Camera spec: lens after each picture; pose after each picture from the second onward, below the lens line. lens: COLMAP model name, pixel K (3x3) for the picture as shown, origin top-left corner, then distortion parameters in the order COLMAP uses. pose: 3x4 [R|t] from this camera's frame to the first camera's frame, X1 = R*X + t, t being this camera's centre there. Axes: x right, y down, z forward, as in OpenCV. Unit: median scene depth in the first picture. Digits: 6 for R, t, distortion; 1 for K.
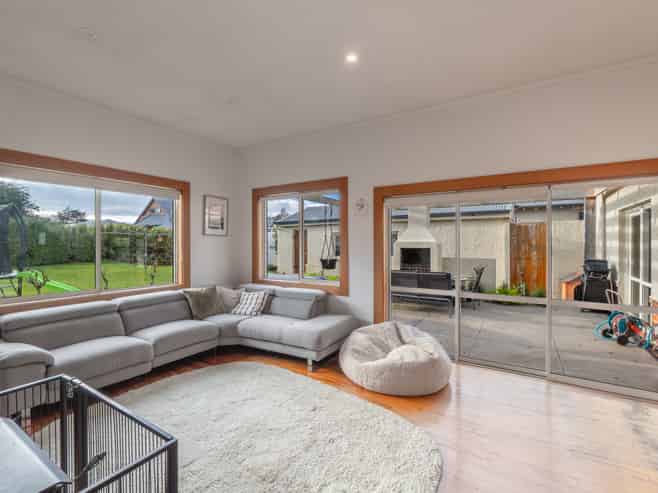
lens RADIAL K [[311.9, 0, 330.4], [0, 311.9, 249.4], [0, 0, 1]] dist [0.017453, 0.000127]
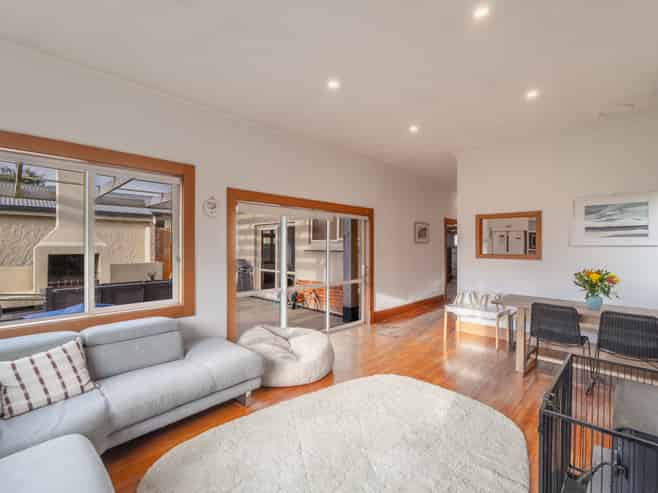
lens RADIAL K [[311.9, 0, 330.4], [0, 311.9, 249.4], [0, 0, 1]] dist [0.017453, 0.000127]
pose [[0.223414, -0.009616, 0.974676, -0.641256], [0.020316, 0.999780, 0.005207, -0.014763], [-0.974512, 0.018638, 0.223560, 0.475409]]
